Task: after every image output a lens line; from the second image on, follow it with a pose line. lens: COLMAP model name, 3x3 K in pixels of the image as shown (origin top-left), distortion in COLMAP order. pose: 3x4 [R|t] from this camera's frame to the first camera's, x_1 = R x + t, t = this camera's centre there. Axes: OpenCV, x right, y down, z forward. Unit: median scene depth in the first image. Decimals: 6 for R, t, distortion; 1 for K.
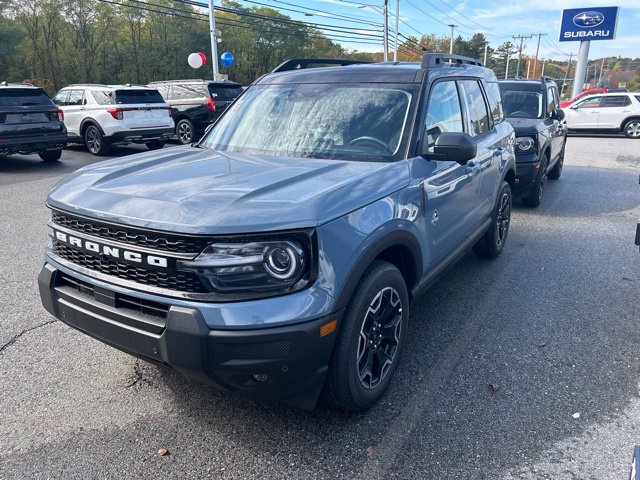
lens RADIAL K [[495.4, 0, 319.8], [0, 495.4, 240.2], [0, 0, 1]] dist [0.028820, -0.028040]
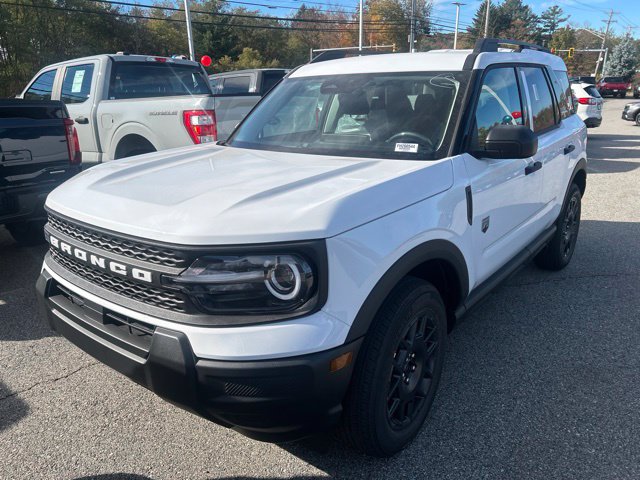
lens RADIAL K [[495.4, 0, 318.8], [0, 495.4, 235.8], [0, 0, 1]] dist [0.028820, -0.028040]
pose [[0.992788, 0.019714, -0.118252, 0.072177], [-0.020757, 0.999756, -0.007596, -0.023426], [0.118074, 0.009995, 0.992955, 0.172202]]
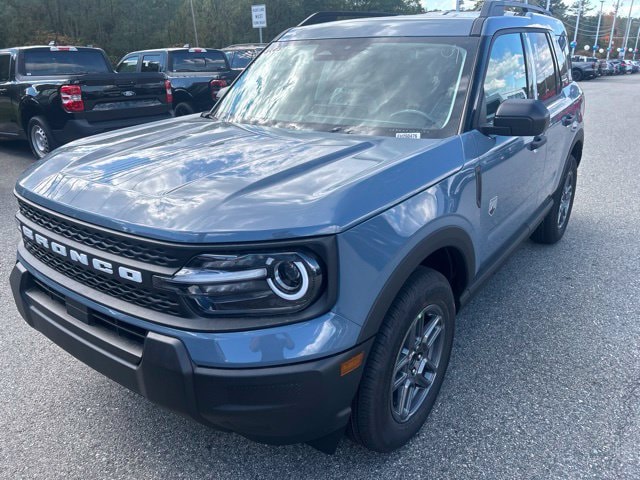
lens RADIAL K [[495.4, 0, 318.0], [0, 495.4, 239.8], [0, 0, 1]] dist [0.028820, -0.028040]
pose [[0.996925, 0.017654, -0.076341, 0.020499], [-0.012091, 0.997279, 0.072727, -0.066907], [0.077418, -0.071580, 0.994426, 0.243310]]
